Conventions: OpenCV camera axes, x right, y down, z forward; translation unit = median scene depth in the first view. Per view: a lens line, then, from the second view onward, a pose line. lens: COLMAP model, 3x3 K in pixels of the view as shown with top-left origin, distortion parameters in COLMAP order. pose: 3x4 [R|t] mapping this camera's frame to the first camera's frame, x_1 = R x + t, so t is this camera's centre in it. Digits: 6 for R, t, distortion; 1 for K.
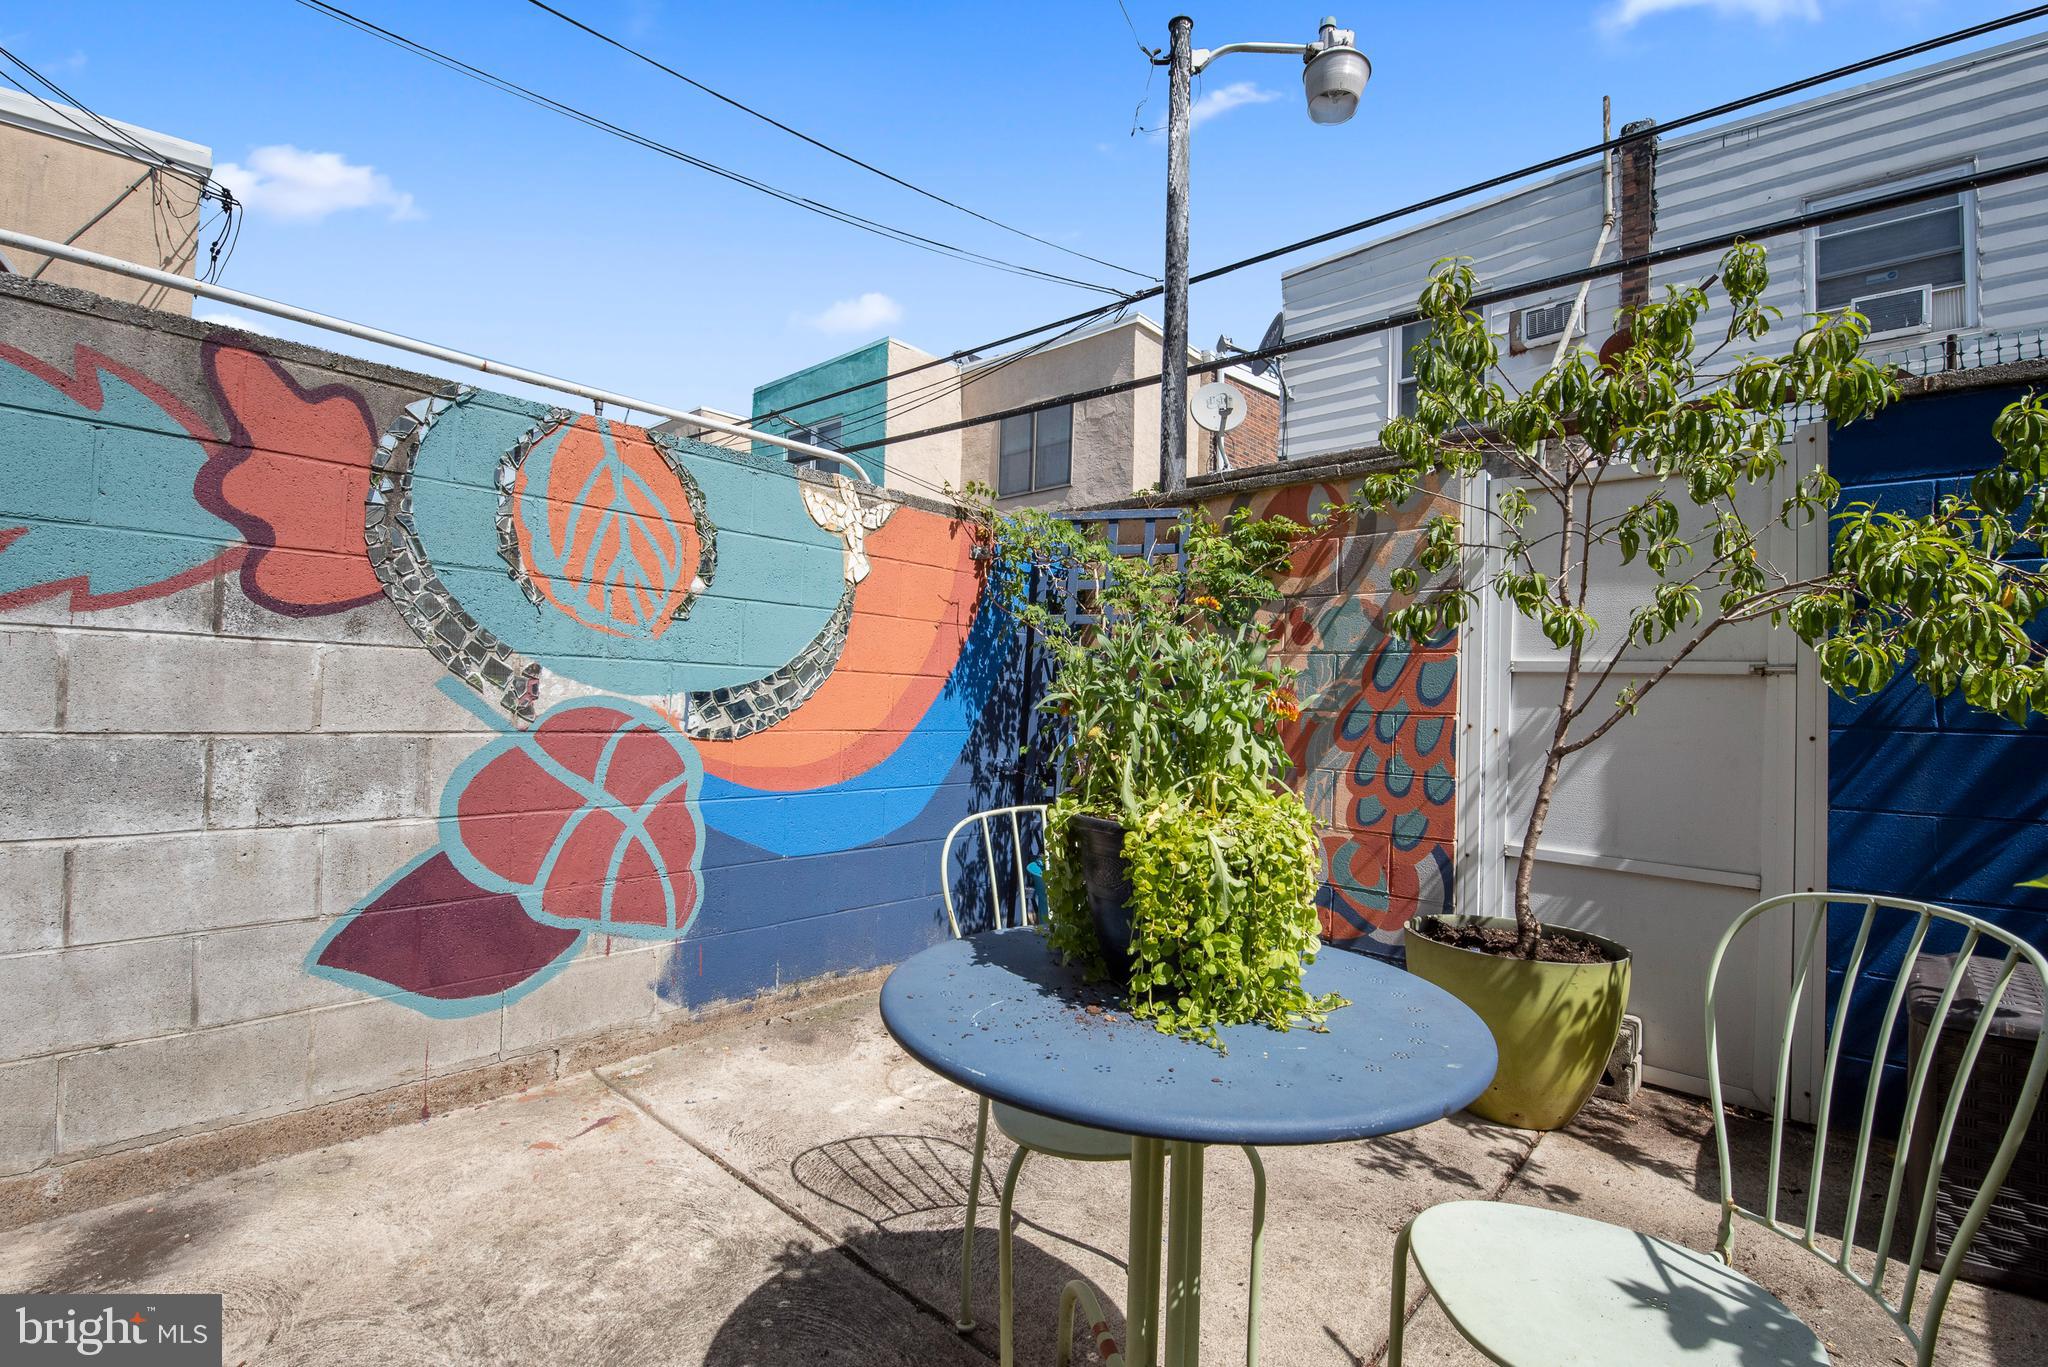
lens RADIAL K [[894.3, 0, 1021.8], [0, 894.3, 677.9], [0, 0, 1]] dist [-0.002471, -0.008923]
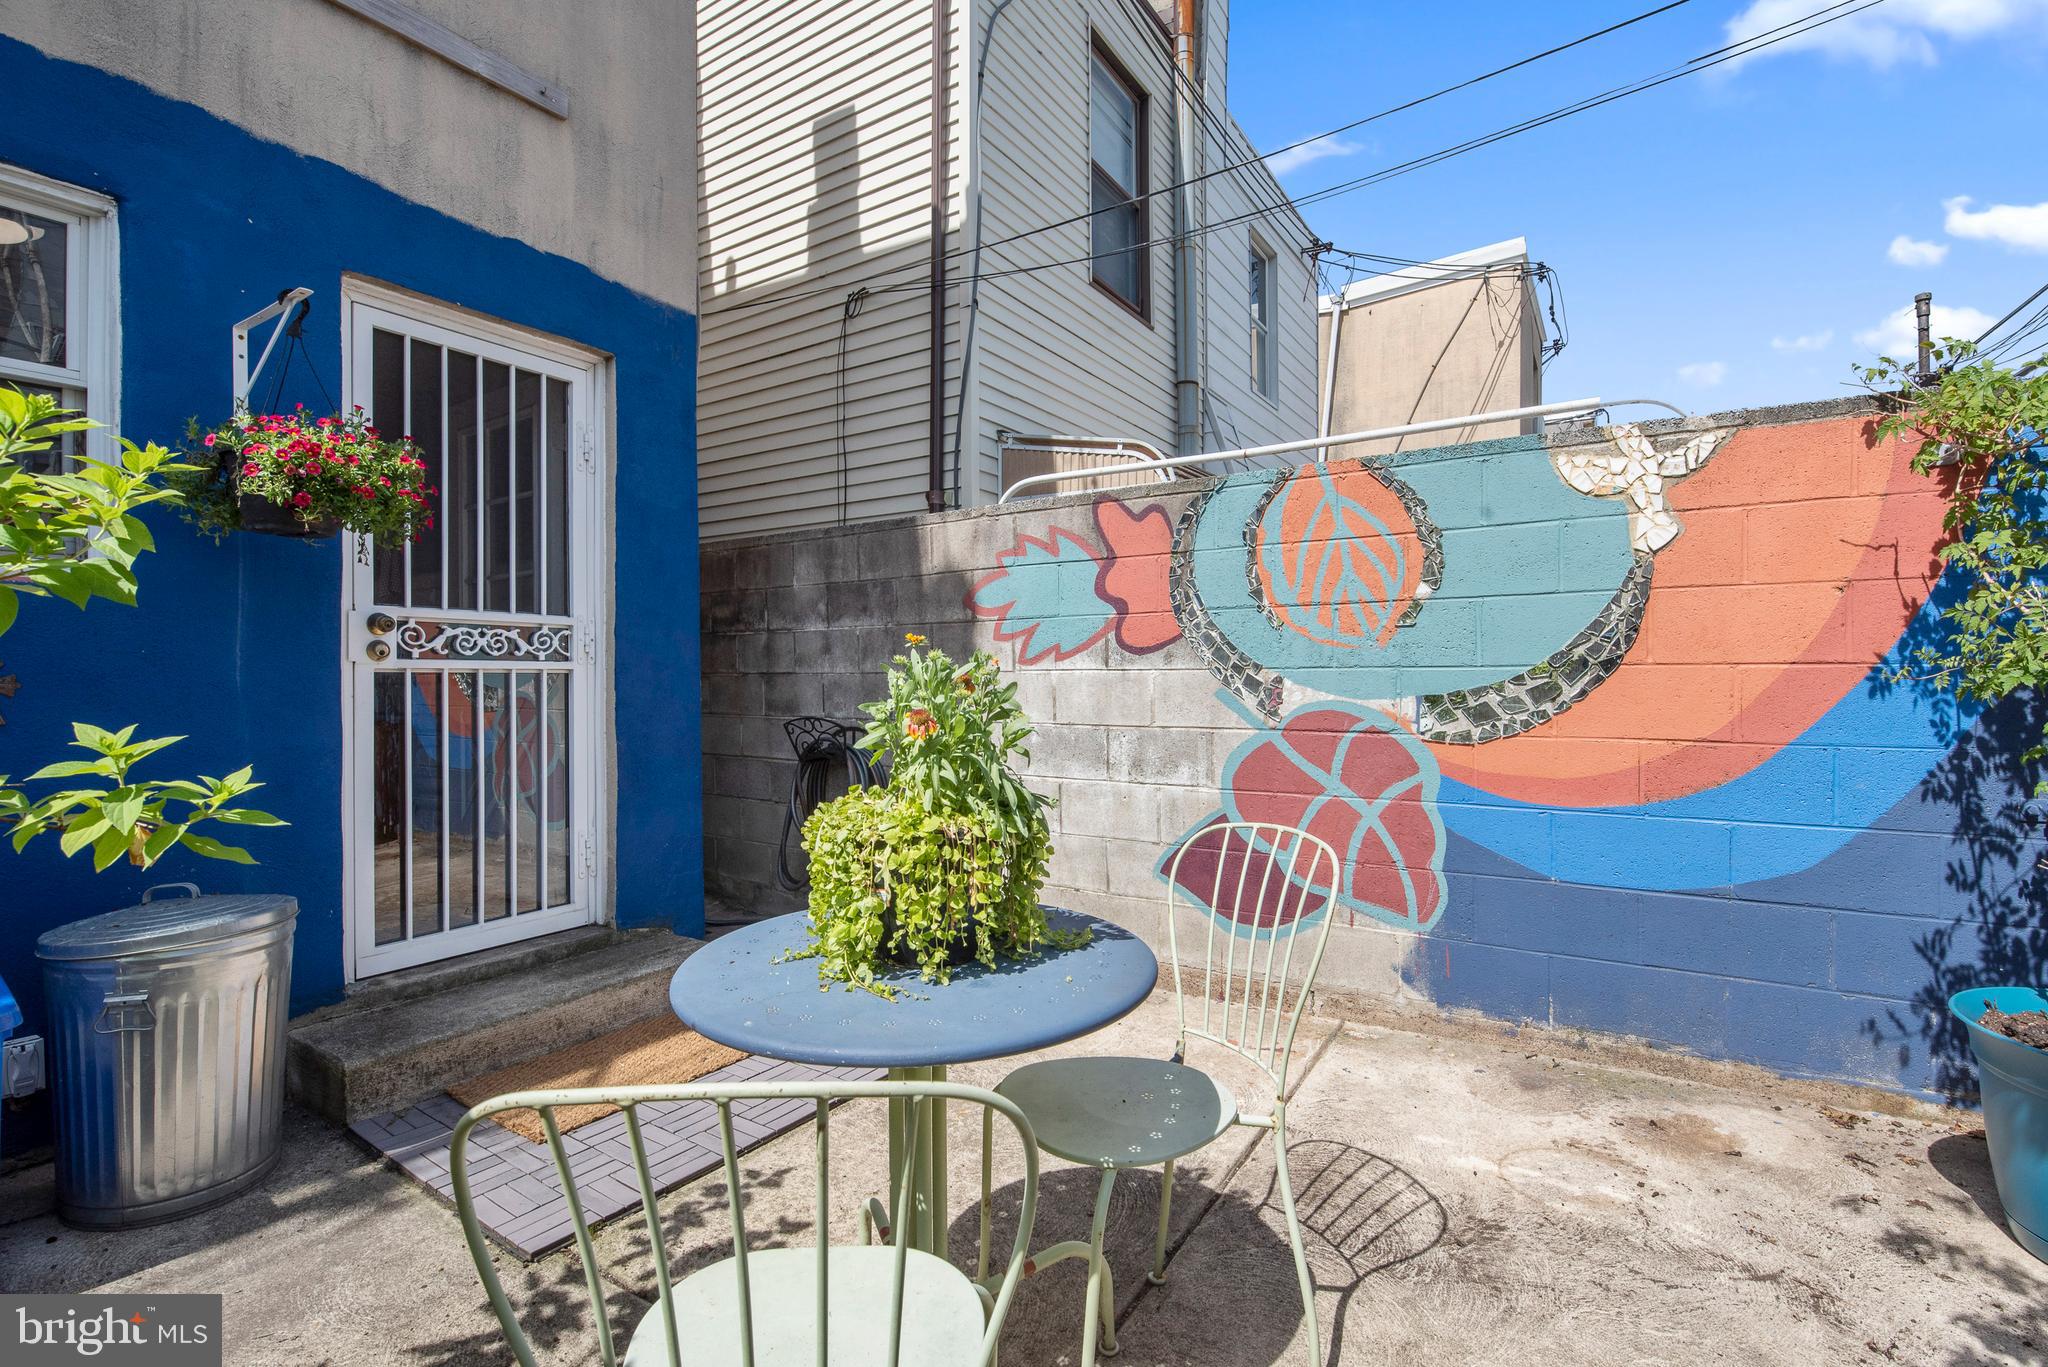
lens RADIAL K [[894.3, 0, 1026.6], [0, 894.3, 685.2], [0, 0, 1]] dist [-0.002471, -0.008923]
pose [[0.183195, -0.019960, -0.982874, 0.590208], [0.038294, 0.999180, -0.013153, 0.000139], [0.982330, -0.035228, 0.183809, 0.388382]]
